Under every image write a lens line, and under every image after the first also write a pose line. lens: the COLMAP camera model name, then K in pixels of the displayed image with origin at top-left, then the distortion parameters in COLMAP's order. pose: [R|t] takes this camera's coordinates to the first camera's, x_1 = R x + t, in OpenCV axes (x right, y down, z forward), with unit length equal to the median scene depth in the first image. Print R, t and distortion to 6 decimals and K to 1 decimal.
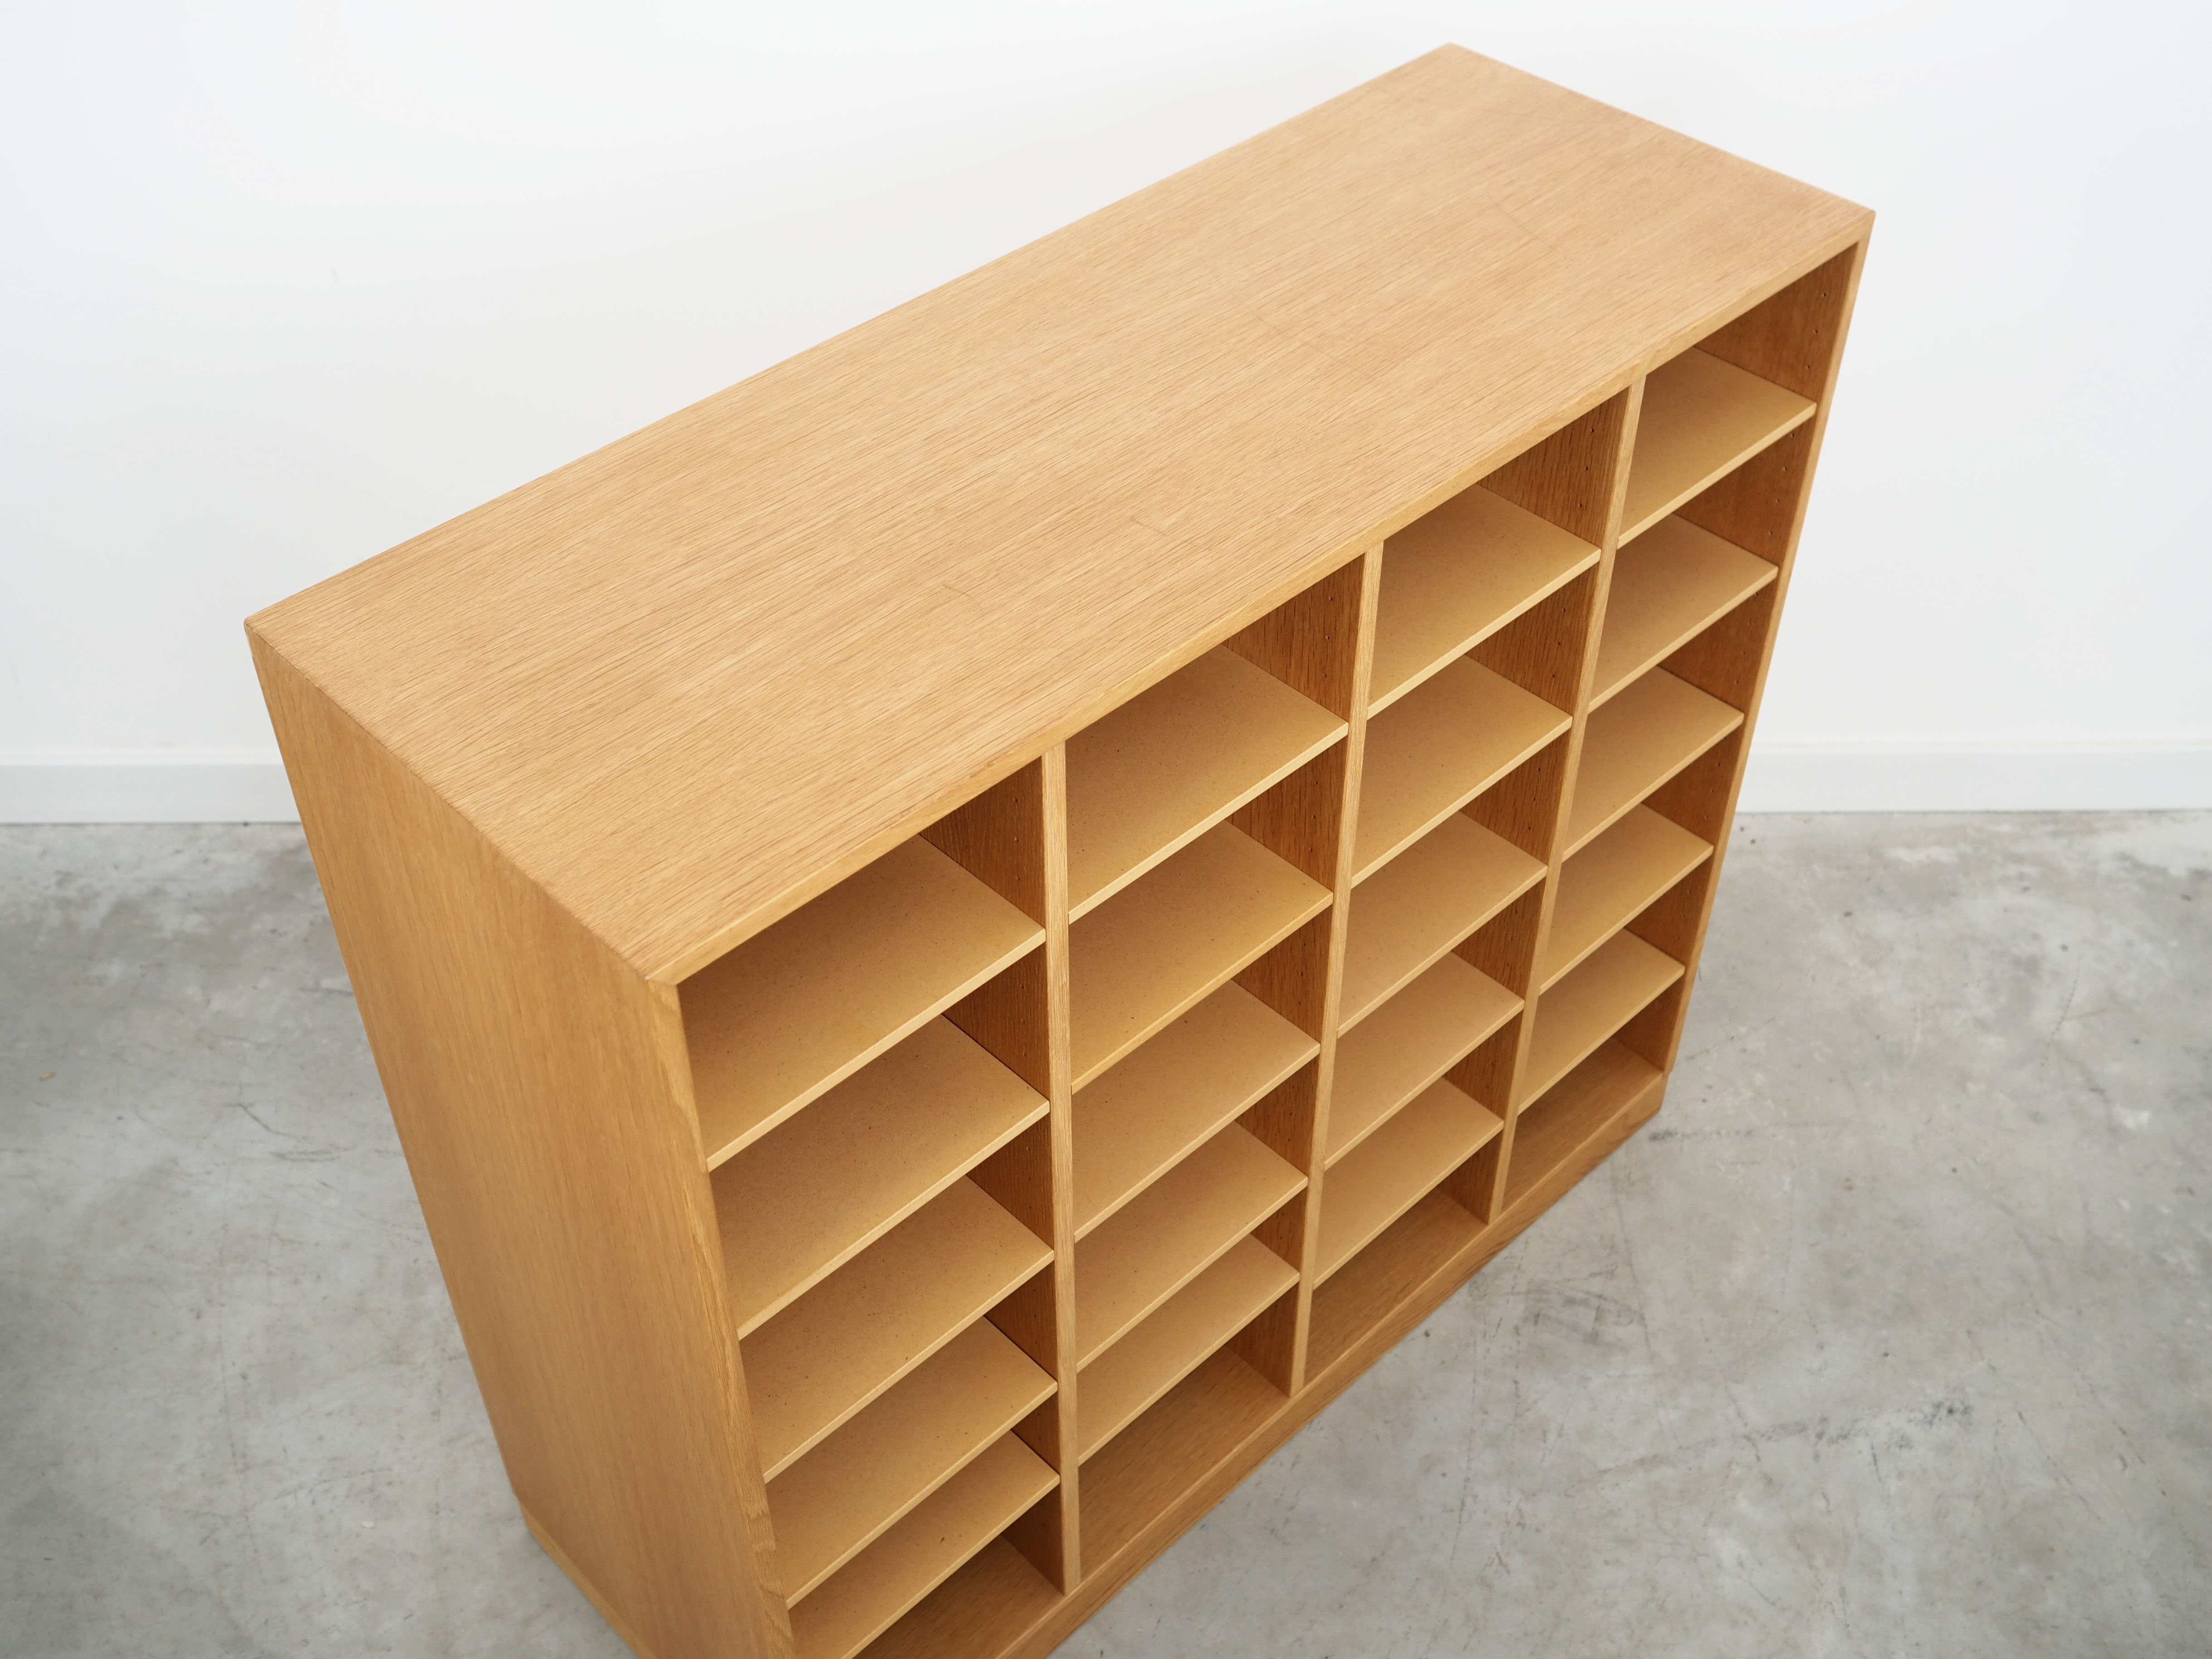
lens RADIAL K [[2369.2, 0, 1106.0], [0, 2369.2, 829.5], [0, 0, 1]] dist [-0.006528, -0.008257]
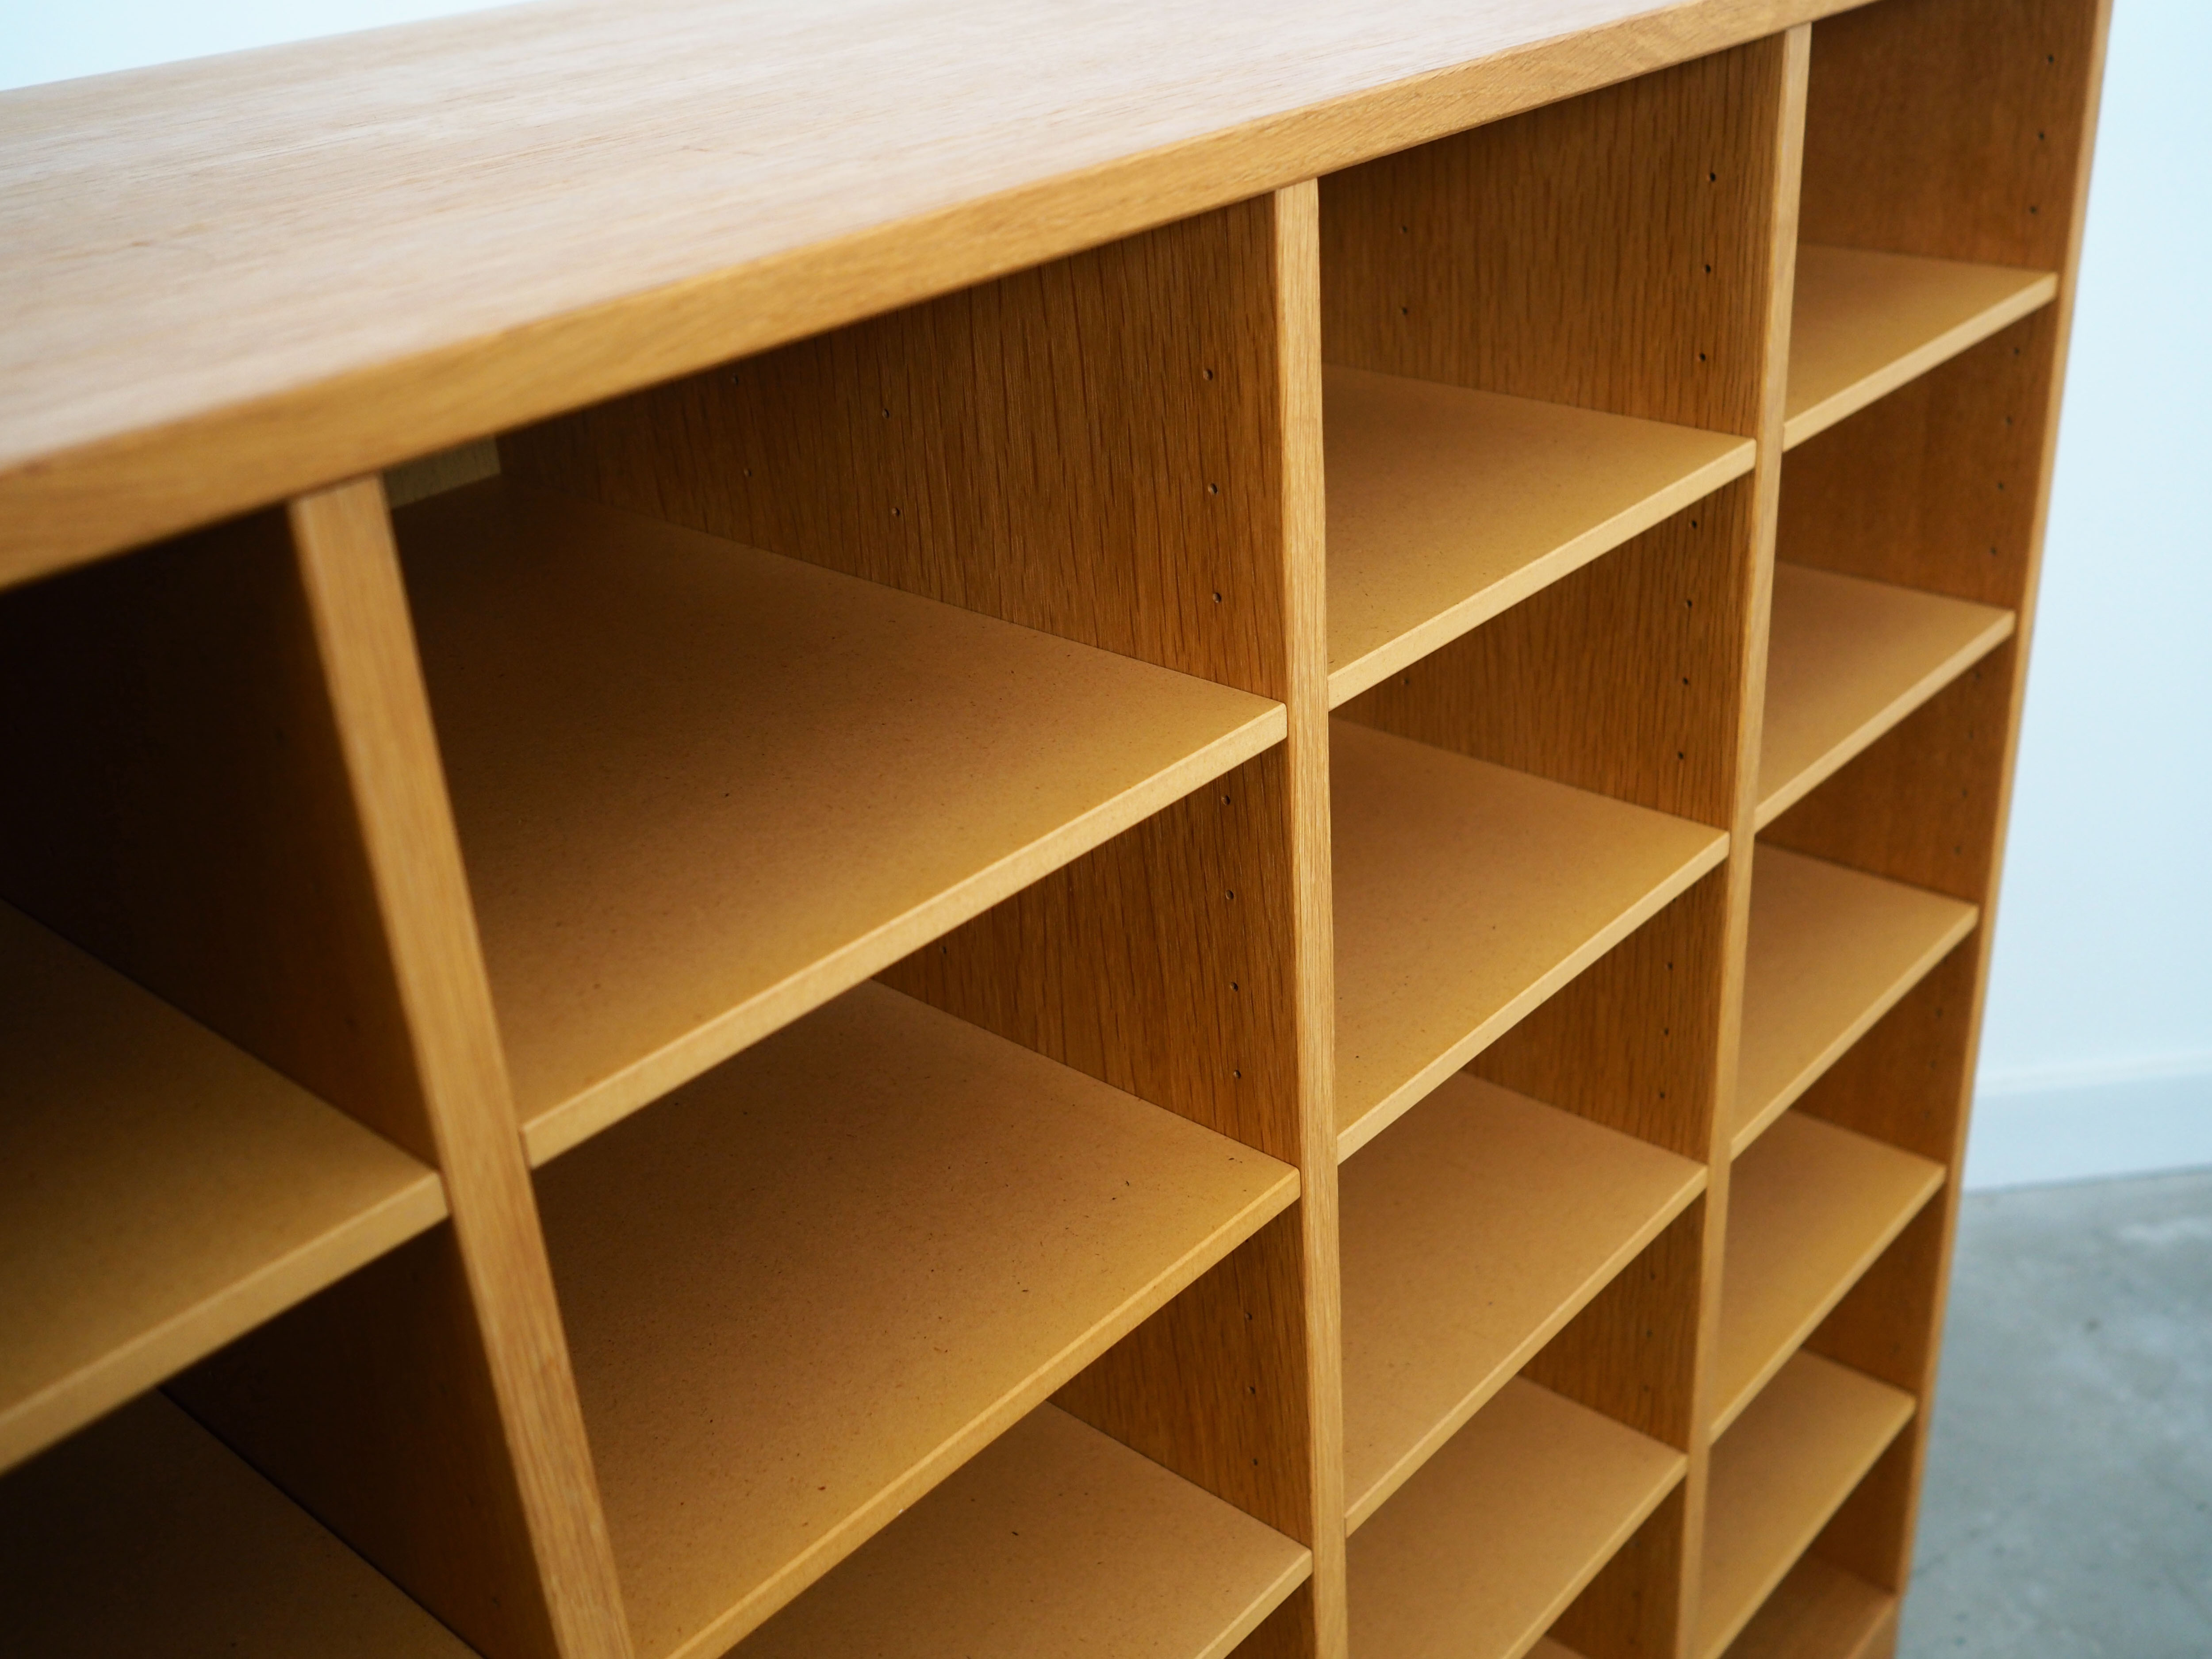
lens RADIAL K [[2283.7, 0, 1174.5], [0, 2283.7, 835.2], [0, 0, 1]] dist [-0.013247, -0.011895]
pose [[0.994369, -0.084753, 0.063611, 0.047742], [0.098882, 0.957934, -0.269415, 0.073360], [-0.038102, 0.274188, 0.960921, 0.536180]]
